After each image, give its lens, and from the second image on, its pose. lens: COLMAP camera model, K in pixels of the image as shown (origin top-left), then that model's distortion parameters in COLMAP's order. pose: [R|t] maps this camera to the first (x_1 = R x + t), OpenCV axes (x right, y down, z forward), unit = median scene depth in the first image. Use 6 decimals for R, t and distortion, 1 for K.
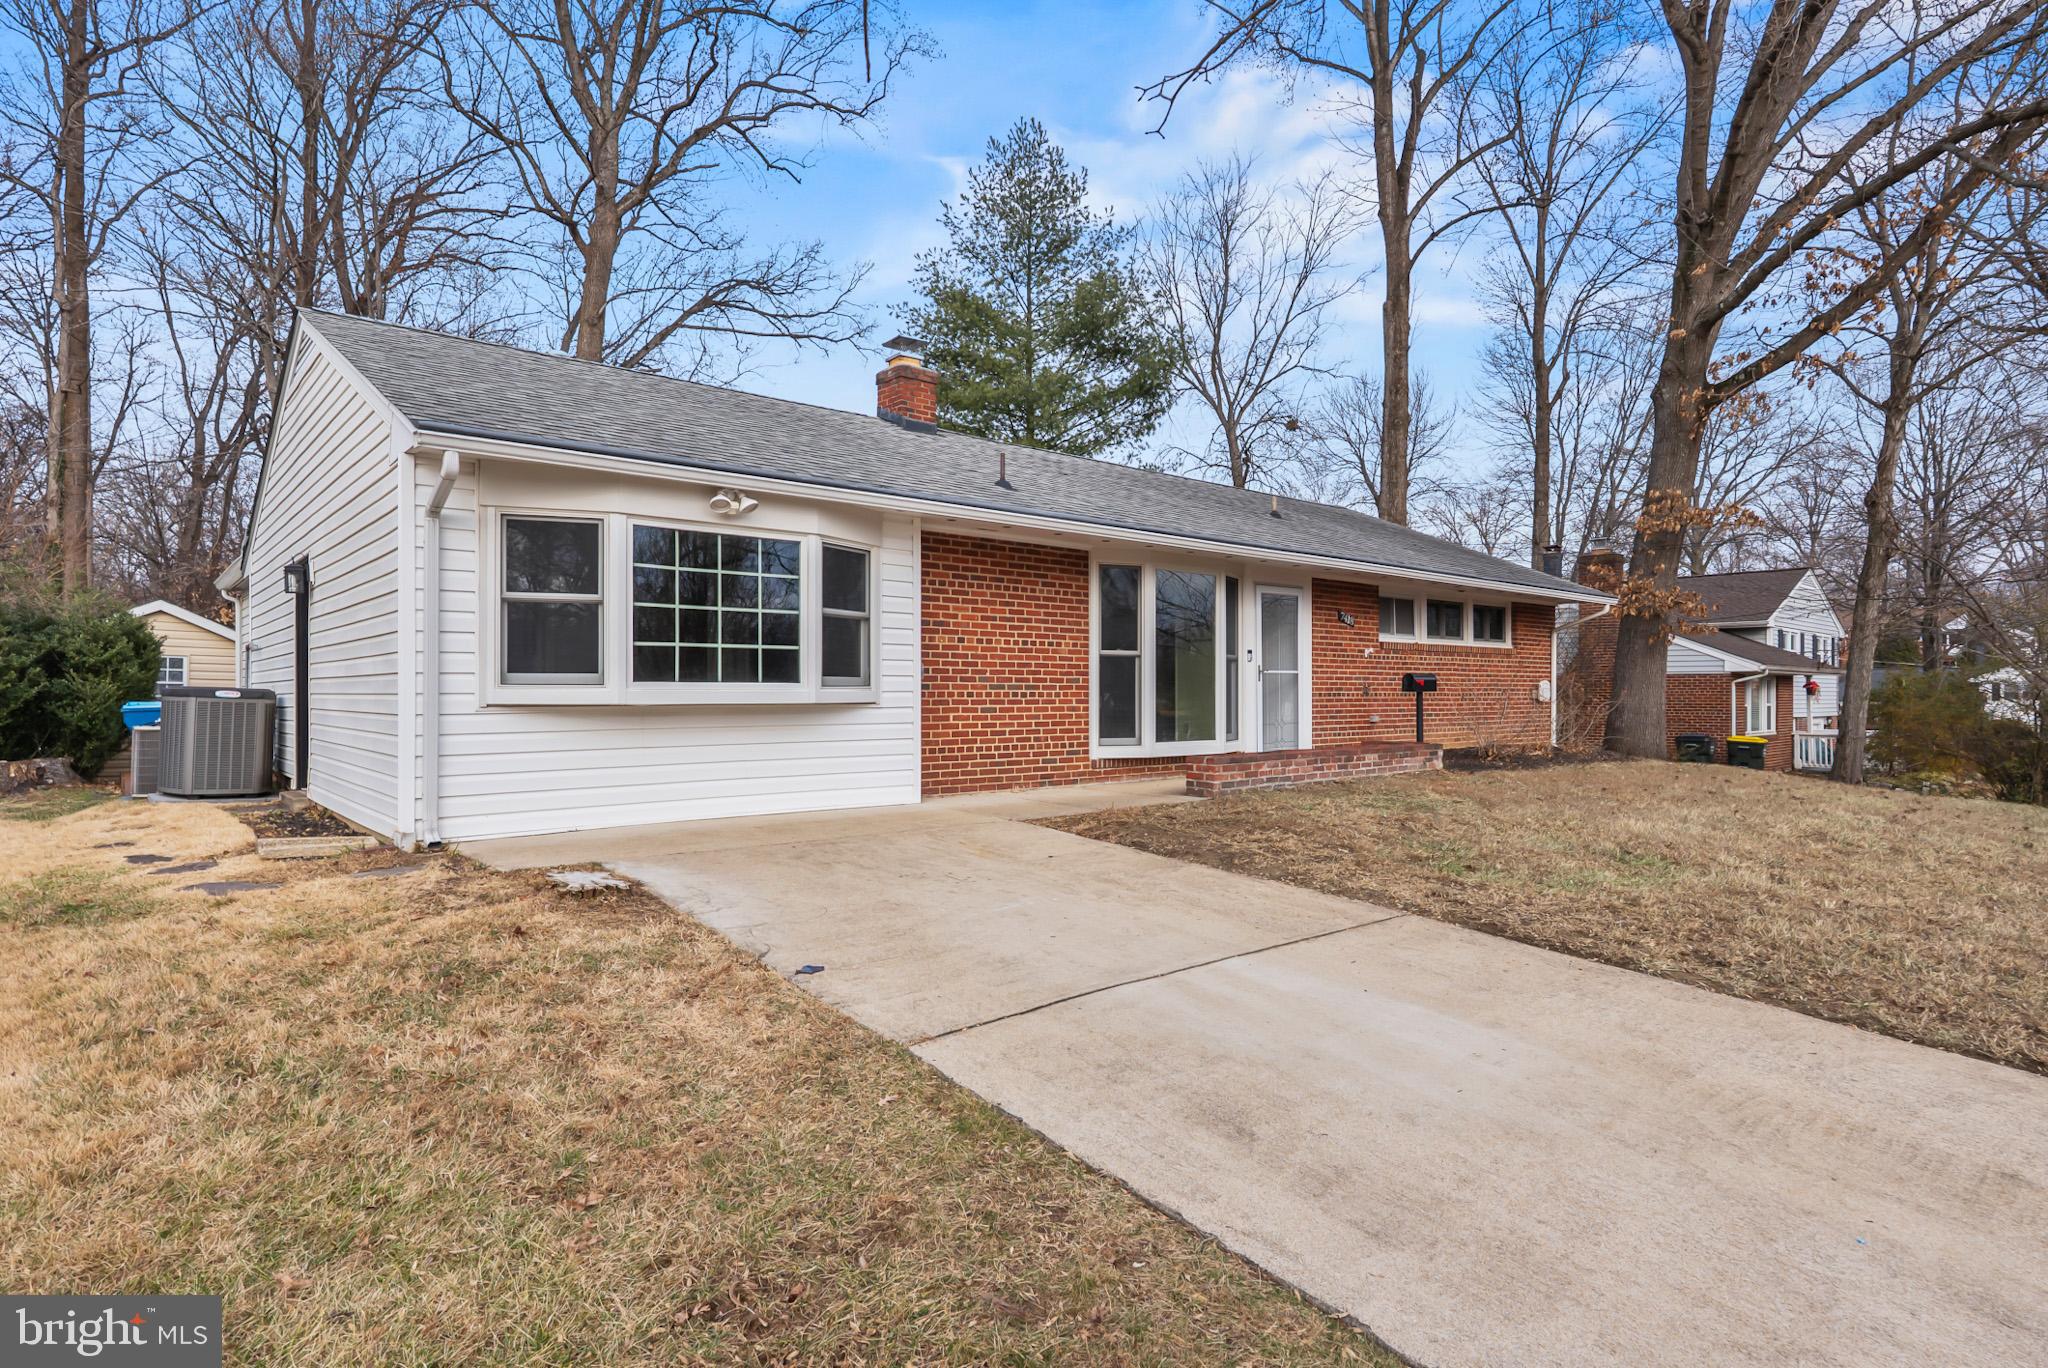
lens RADIAL K [[1077.3, 0, 1025.4], [0, 1077.3, 685.8], [0, 0, 1]] dist [-0.007282, -0.002506]
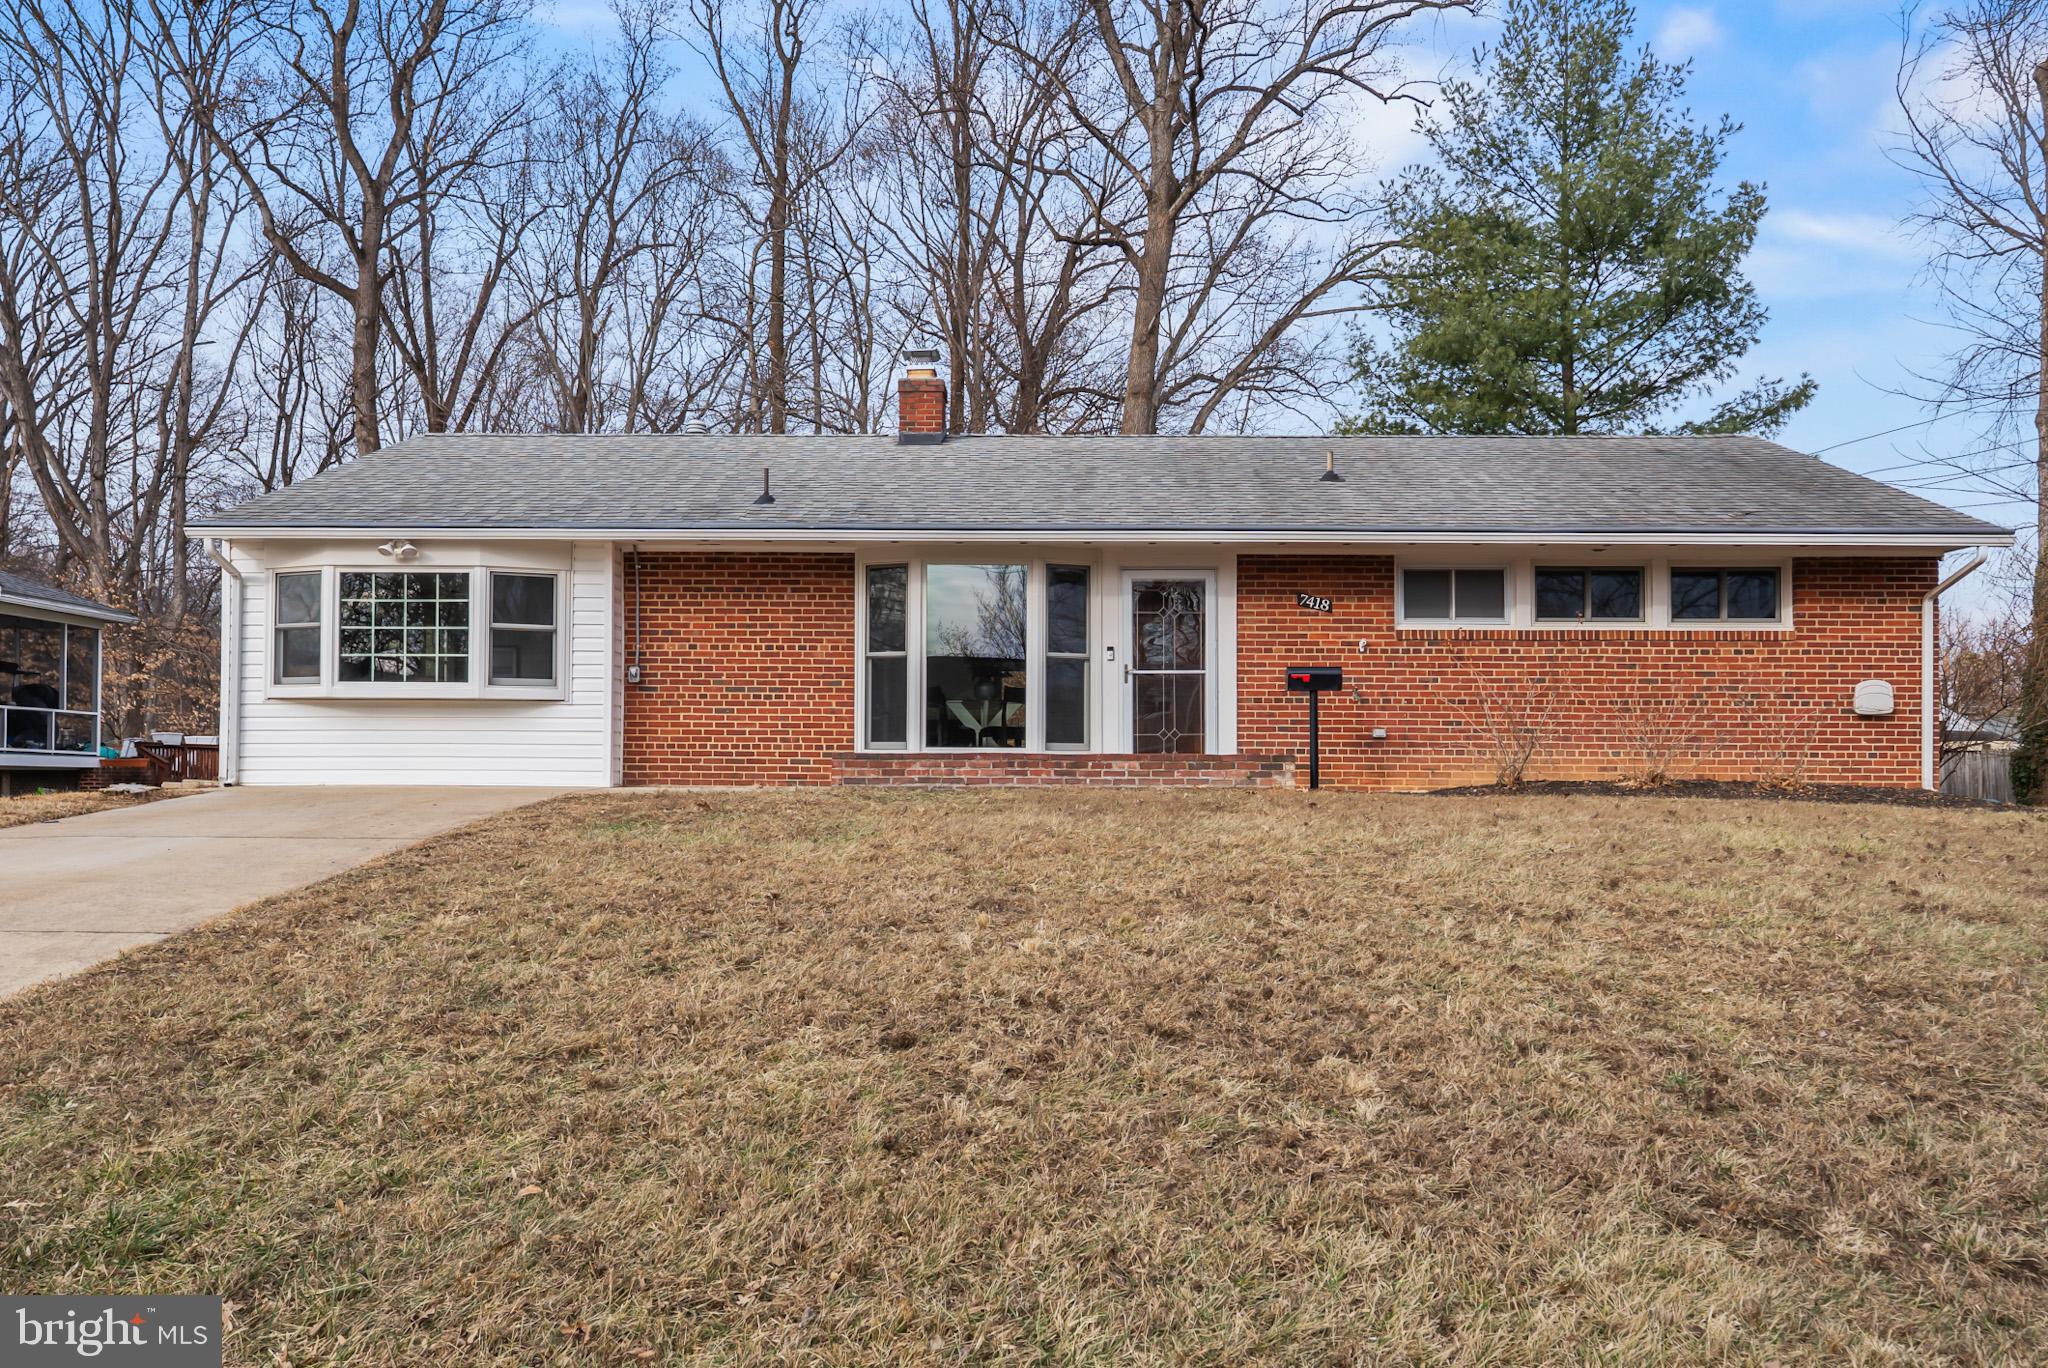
lens RADIAL K [[1401.3, 0, 1023.2], [0, 1401.3, 744.0], [0, 0, 1]] dist [-0.009084, 0.001493]
pose [[0.747158, -0.004922, -0.664628, 1.061683], [-0.002373, 0.999946, -0.010072, 0.065586], [0.664642, 0.009103, 0.747107, 0.145193]]
